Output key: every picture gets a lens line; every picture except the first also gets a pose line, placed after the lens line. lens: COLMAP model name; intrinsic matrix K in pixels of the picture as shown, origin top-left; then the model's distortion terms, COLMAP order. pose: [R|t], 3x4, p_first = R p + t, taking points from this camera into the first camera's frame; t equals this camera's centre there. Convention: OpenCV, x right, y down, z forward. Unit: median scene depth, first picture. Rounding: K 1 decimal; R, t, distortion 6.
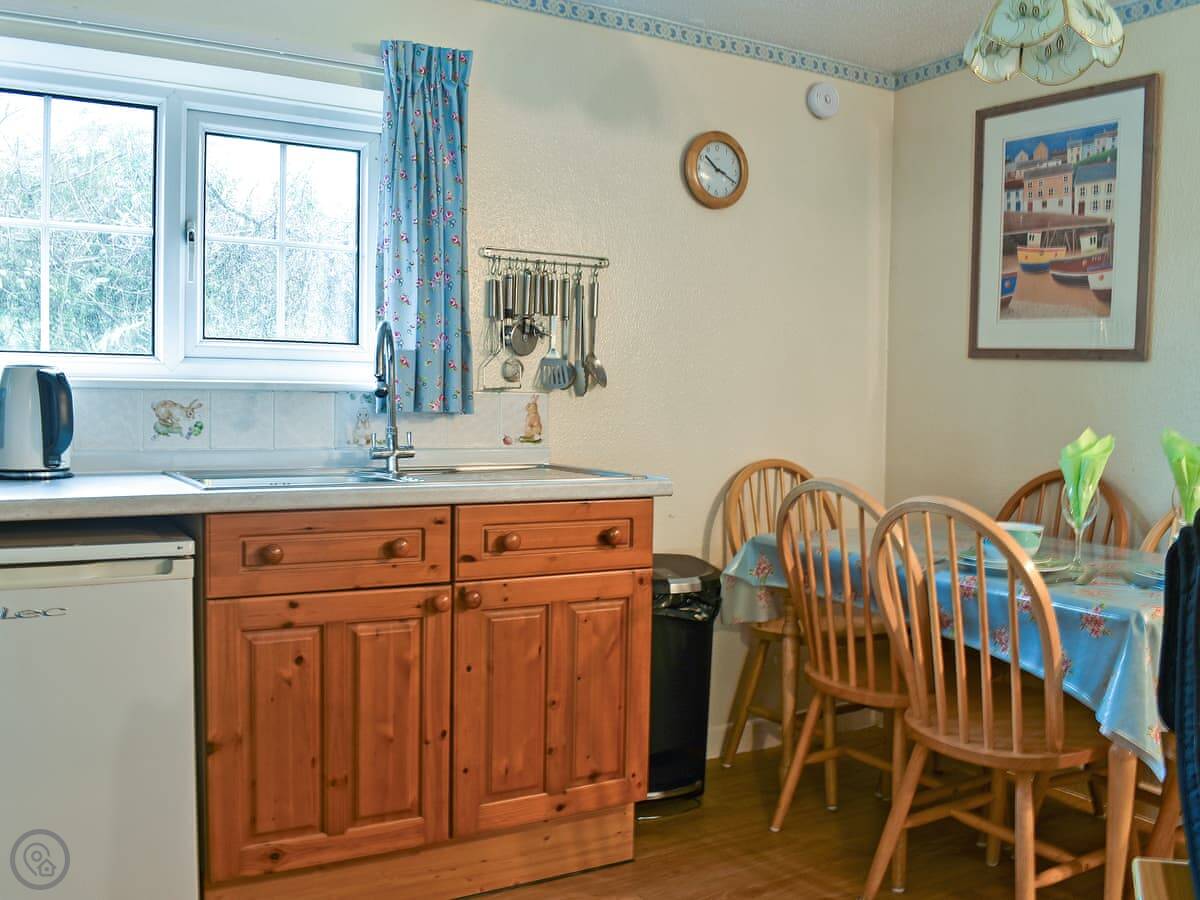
lens RADIAL K [[1101.2, 0, 600.0], [0, 1101.2, 450.0], [0, 0, 1]] dist [-0.083052, 0.005319]
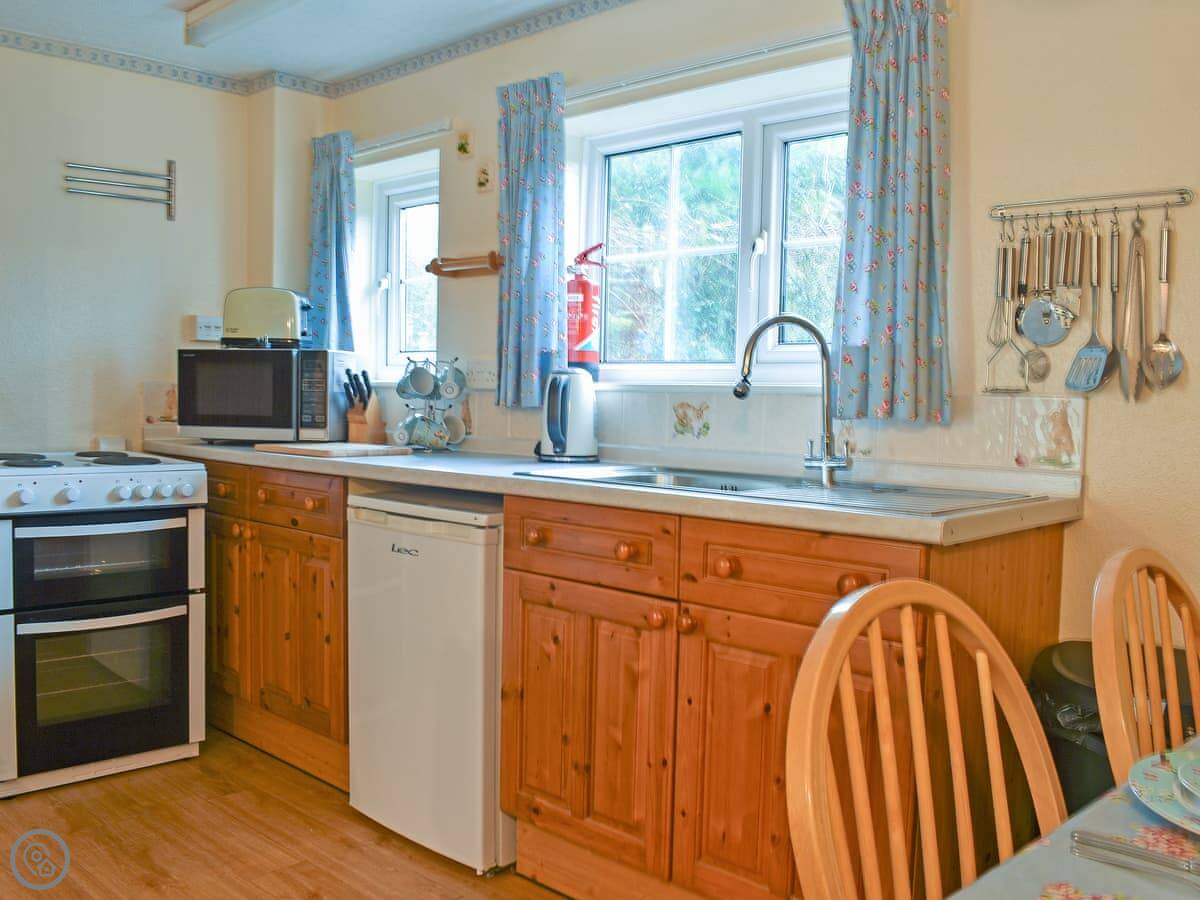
lens RADIAL K [[1101.2, 0, 600.0], [0, 1101.2, 450.0], [0, 0, 1]] dist [-0.083052, 0.005319]
pose [[0.266463, 0.039438, -0.963038, 0.591750], [-0.060199, 0.997893, 0.024209, -0.017600], [0.961963, 0.051523, 0.268276, 0.568272]]
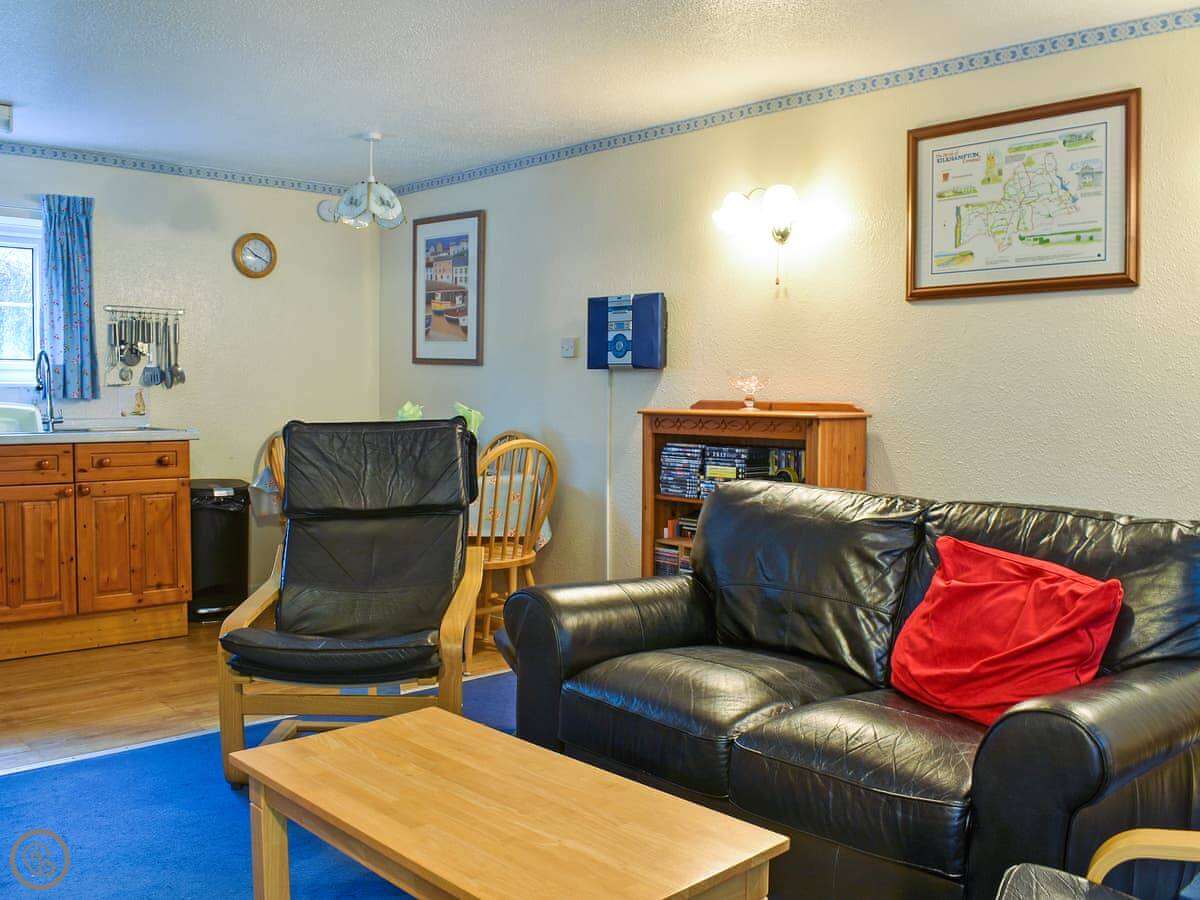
lens RADIAL K [[1101.2, 0, 600.0], [0, 1101.2, 450.0], [0, 0, 1]] dist [-0.083052, 0.005319]
pose [[0.978790, -0.019863, 0.203903, 0.332328], [0.018339, 0.999788, 0.009363, 0.050051], [-0.204045, -0.005425, 0.978946, -0.924220]]
